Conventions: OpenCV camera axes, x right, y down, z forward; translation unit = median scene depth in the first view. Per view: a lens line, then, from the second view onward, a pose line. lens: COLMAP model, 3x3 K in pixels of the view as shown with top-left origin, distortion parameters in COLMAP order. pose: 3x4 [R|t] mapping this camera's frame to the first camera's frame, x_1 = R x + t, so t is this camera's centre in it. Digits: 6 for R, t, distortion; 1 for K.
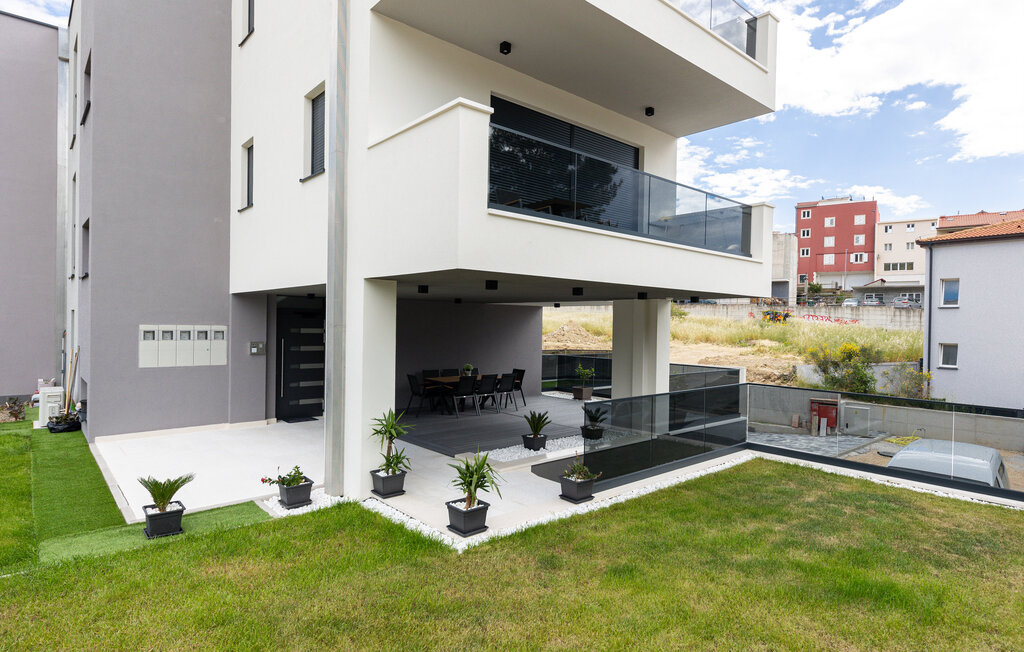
lens RADIAL K [[568.4, 0, 507.4], [0, 568.4, 325.1], [0, 0, 1]] dist [0.021403, 0.003431]
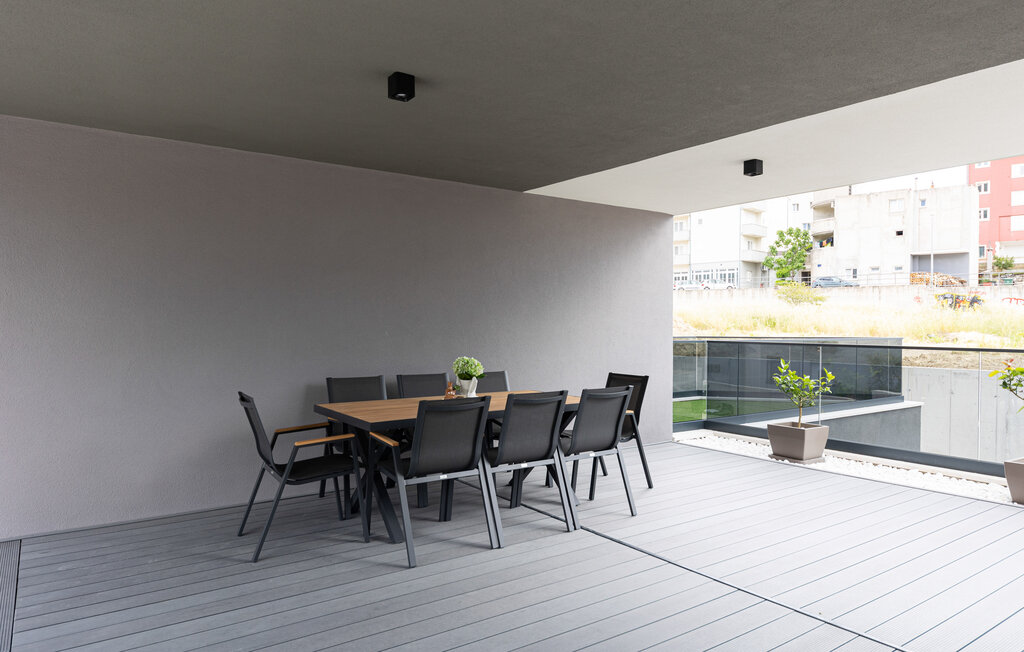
lens RADIAL K [[654.9, 0, 509.7], [0, 654.9, 326.0], [0, 0, 1]] dist [0.007680, 0.001893]
pose [[0.996697, -0.011162, -0.080444, -0.021296], [0.010678, 0.999922, -0.006439, 0.065615], [0.080510, 0.005559, 0.996738, 0.784491]]
